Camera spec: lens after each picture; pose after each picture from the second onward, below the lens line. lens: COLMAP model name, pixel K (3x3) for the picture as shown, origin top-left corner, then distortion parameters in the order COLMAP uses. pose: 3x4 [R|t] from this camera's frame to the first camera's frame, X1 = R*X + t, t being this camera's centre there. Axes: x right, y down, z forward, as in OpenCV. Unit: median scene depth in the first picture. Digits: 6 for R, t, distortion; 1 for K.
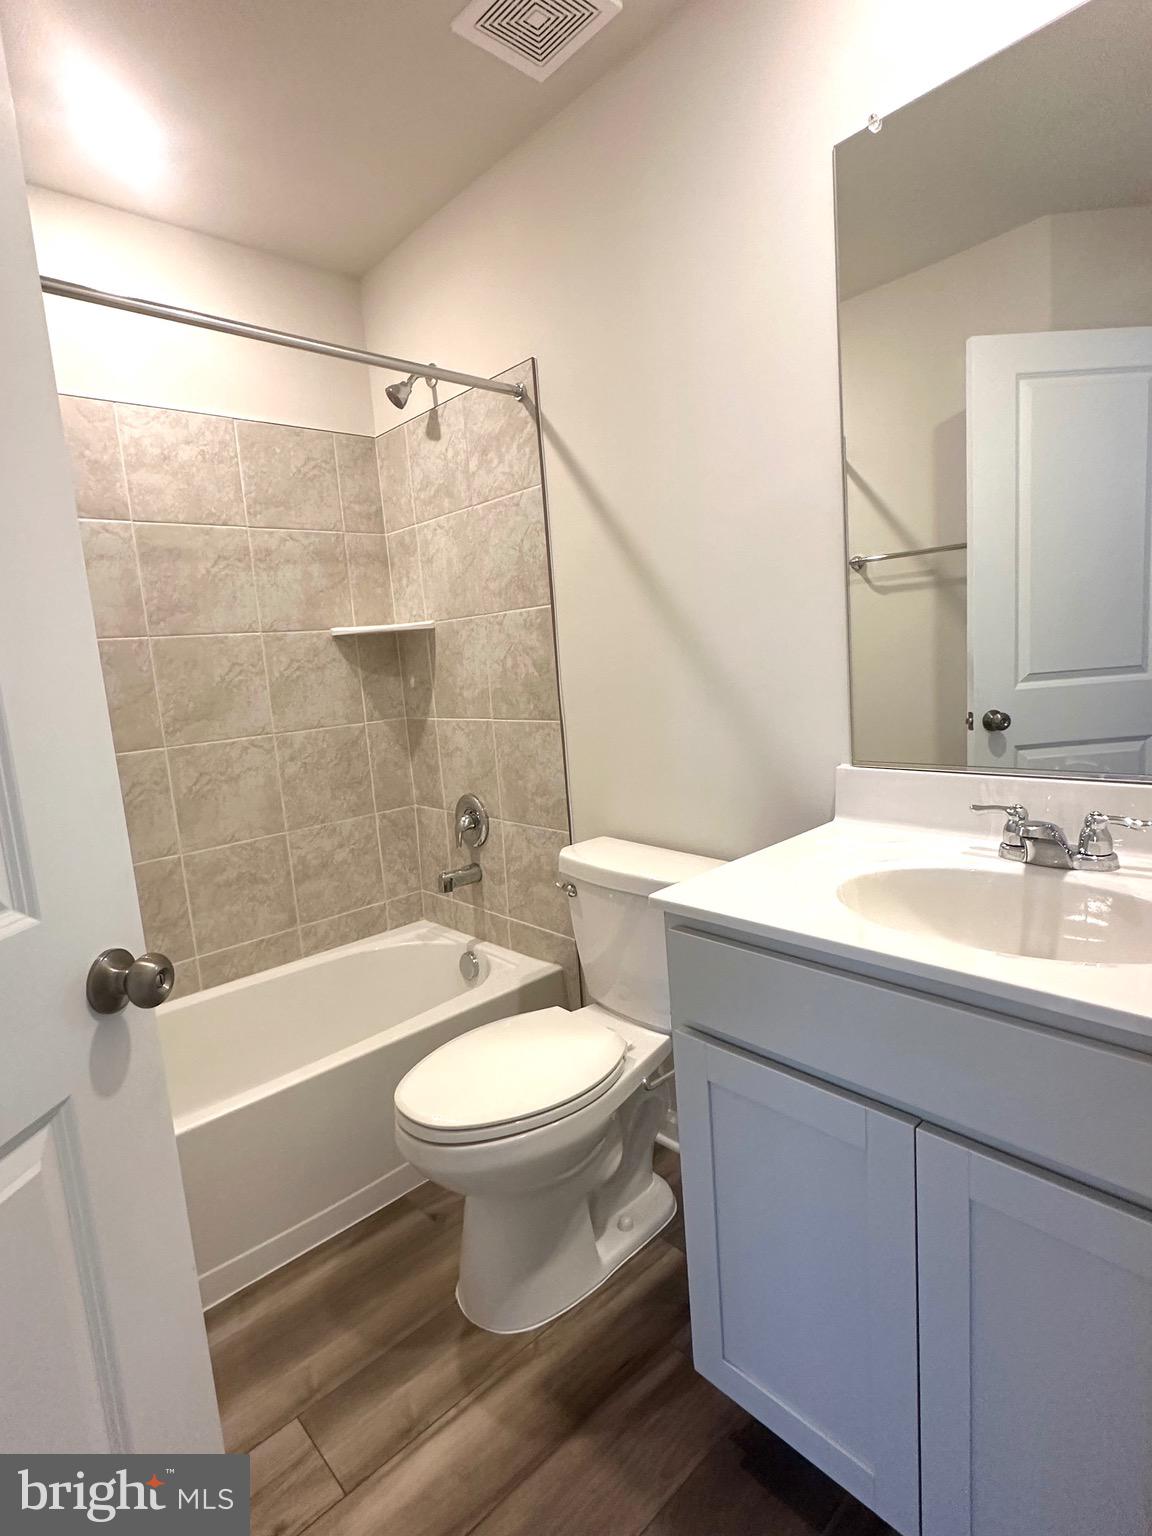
lens RADIAL K [[765.1, 0, 576.0], [0, 765.1, 768.0], [0, 0, 1]] dist [0.012197, -0.016893]
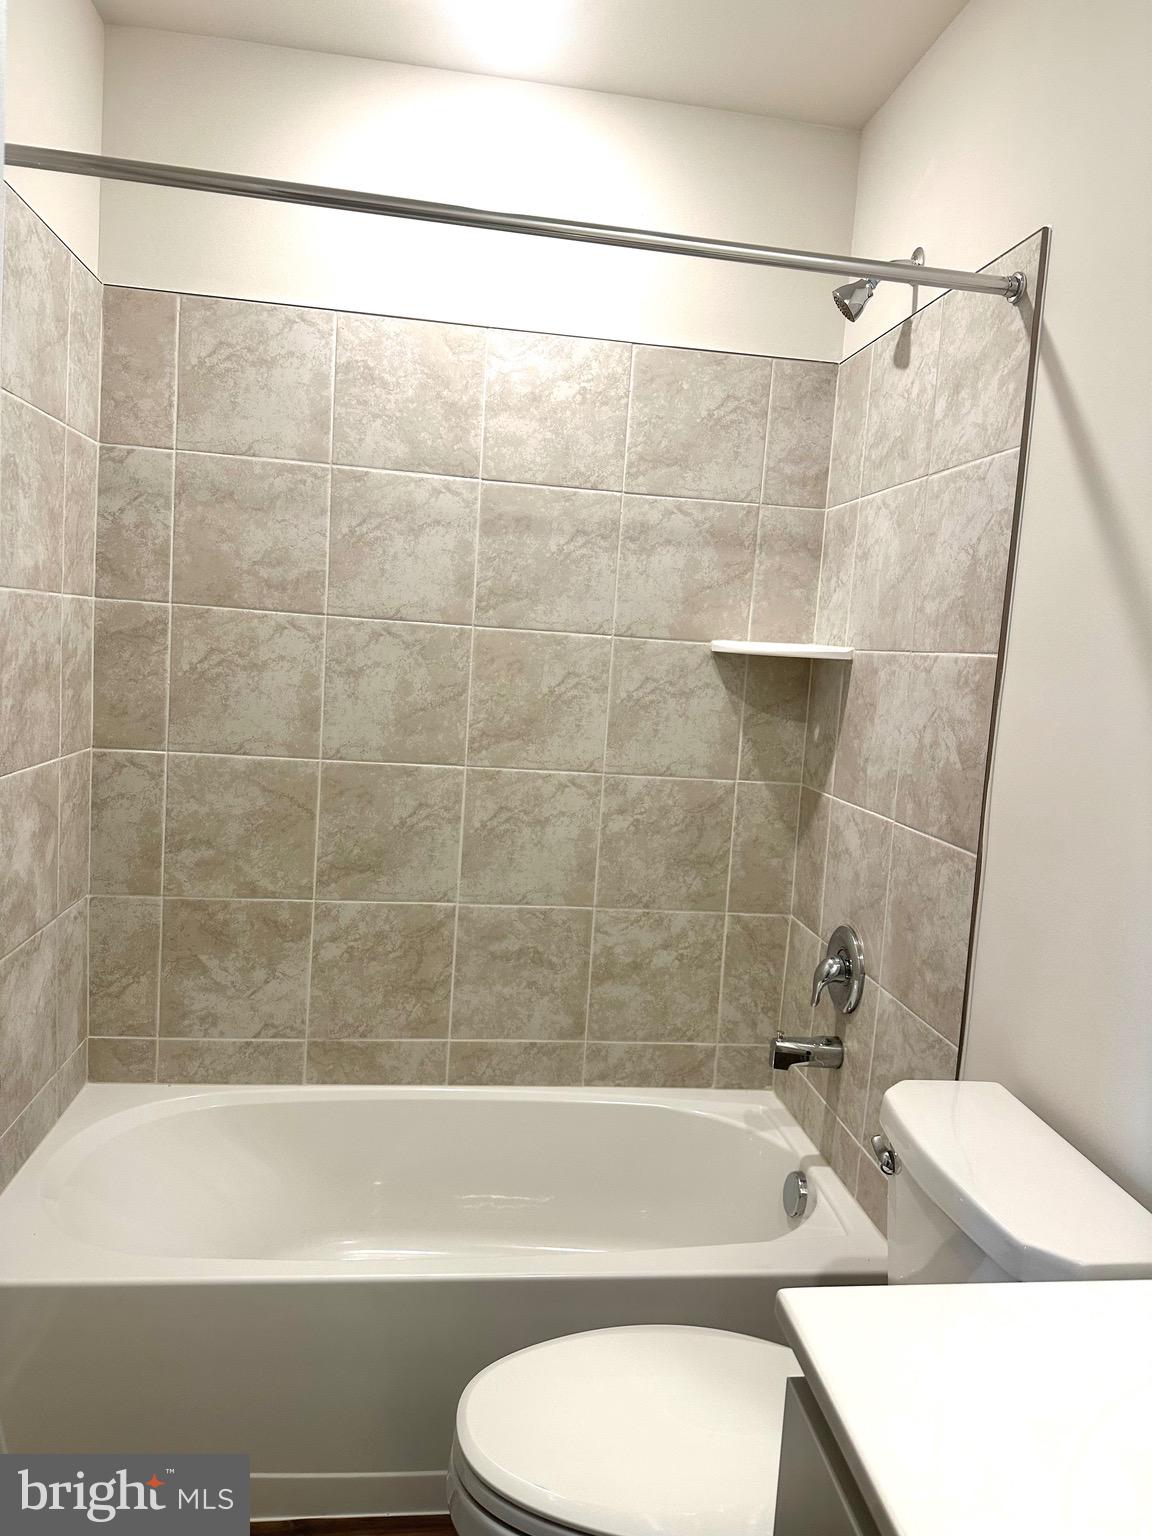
lens RADIAL K [[1063.1, 0, 576.0], [0, 1063.1, 768.0], [0, 0, 1]] dist [0.174097, -0.304538]
pose [[0.815880, 0.190652, -0.545886, 0.140198], [-0.211662, 0.977026, 0.024879, -0.070199], [0.538088, 0.095246, 0.837490, 0.134914]]
